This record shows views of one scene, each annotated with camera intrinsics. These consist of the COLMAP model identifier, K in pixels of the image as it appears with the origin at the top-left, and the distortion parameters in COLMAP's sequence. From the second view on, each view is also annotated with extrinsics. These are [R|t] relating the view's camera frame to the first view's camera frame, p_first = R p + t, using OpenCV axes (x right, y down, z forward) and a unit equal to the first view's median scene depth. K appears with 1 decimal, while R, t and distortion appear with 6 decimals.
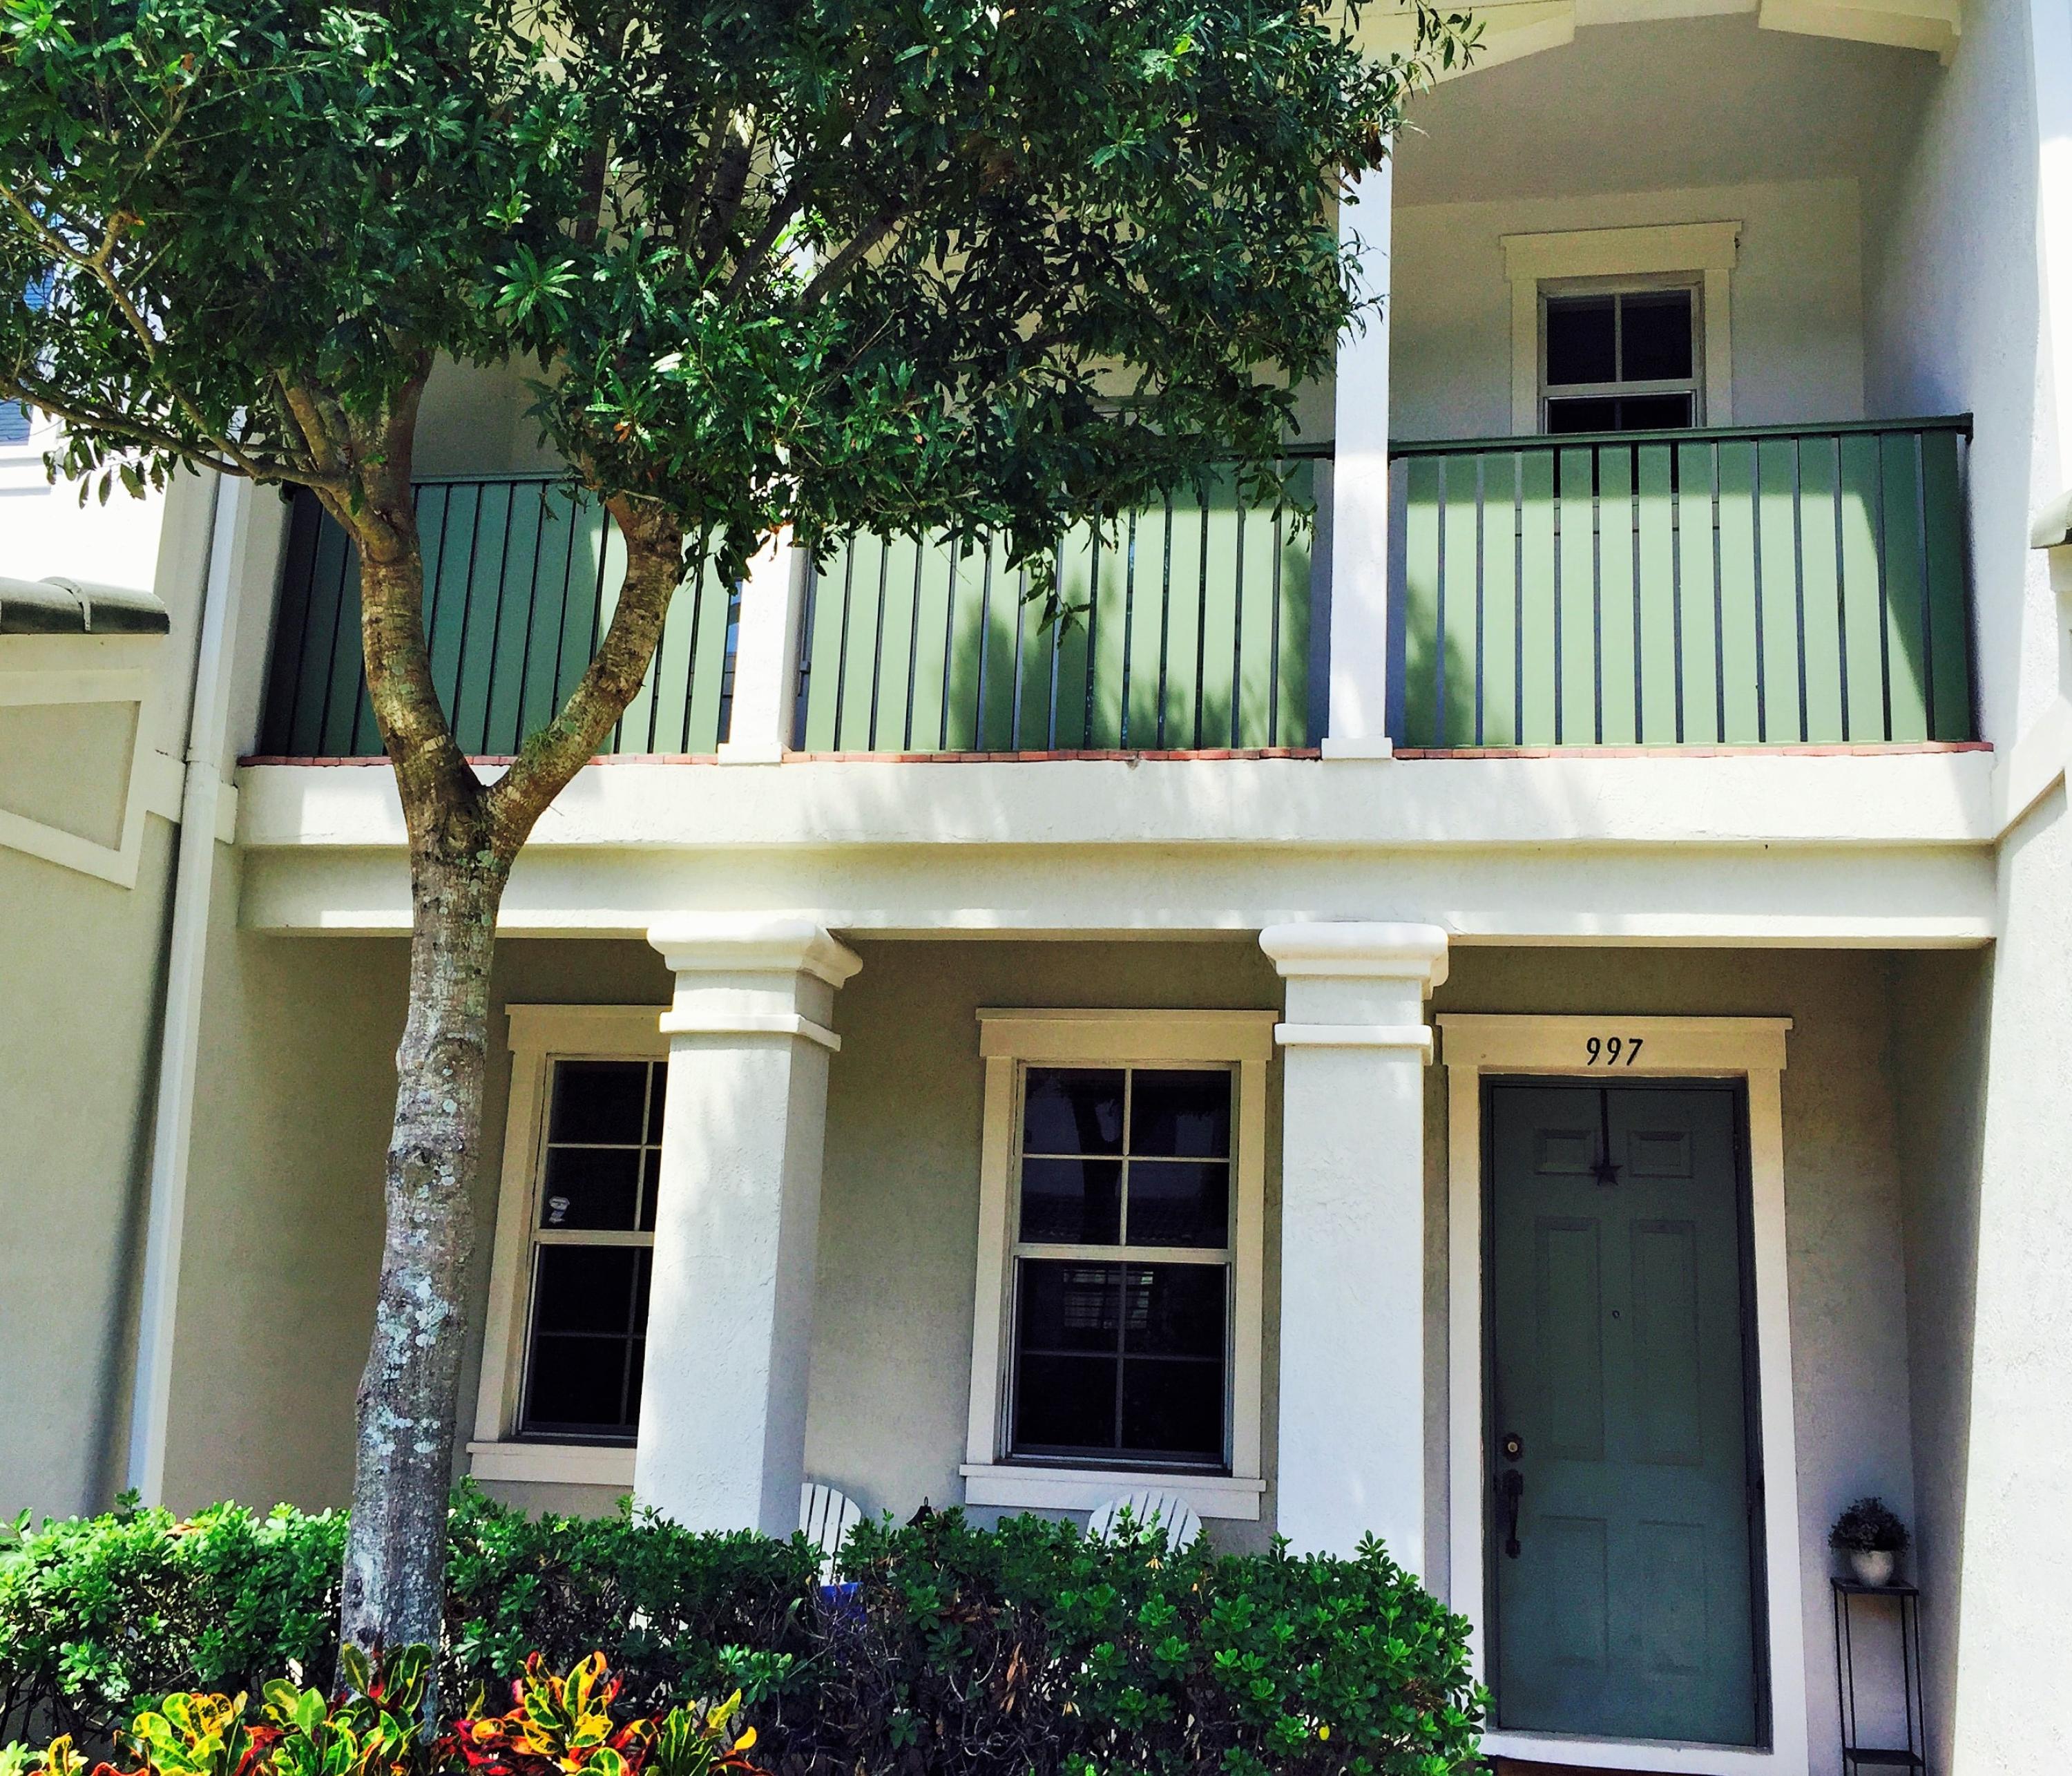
lens RADIAL K [[2290.4, 0, 813.5], [0, 2290.4, 890.0], [0, 0, 1]] dist [0.054639, -0.072669]
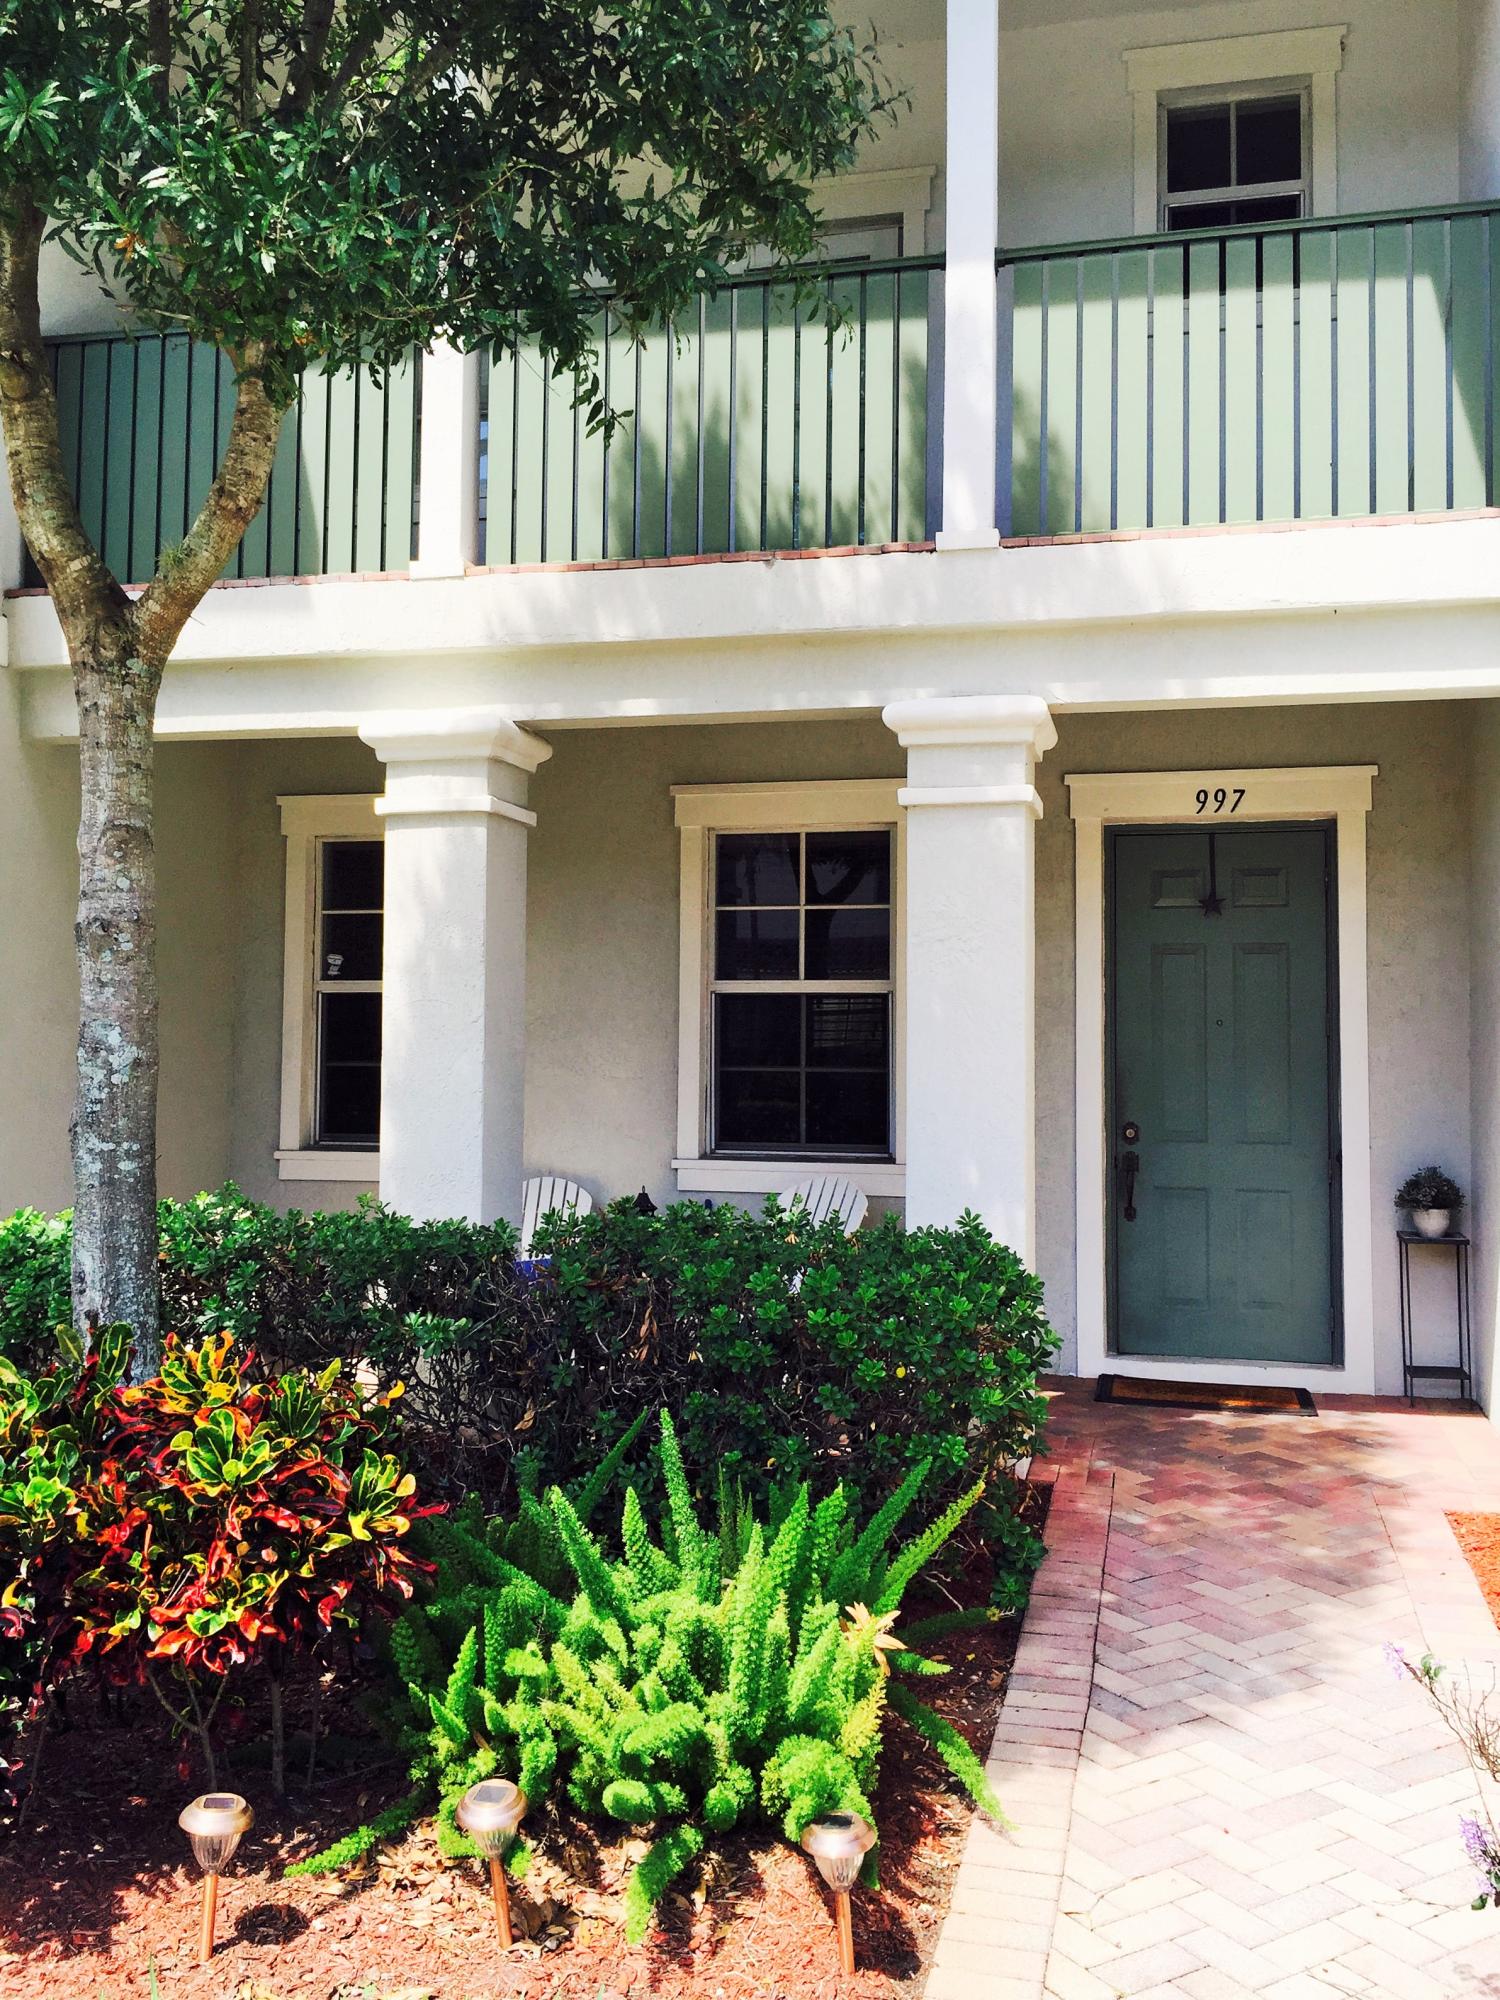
lens RADIAL K [[1744.5, 0, 706.2], [0, 1744.5, 1007.7], [0, 0, 1]] dist [0.077370, -0.130602]
pose [[0.997310, -0.029205, -0.067233, 0.159463], [0.040155, 0.985006, 0.167779, 0.015061], [0.061325, -0.170028, 0.983529, 0.103009]]
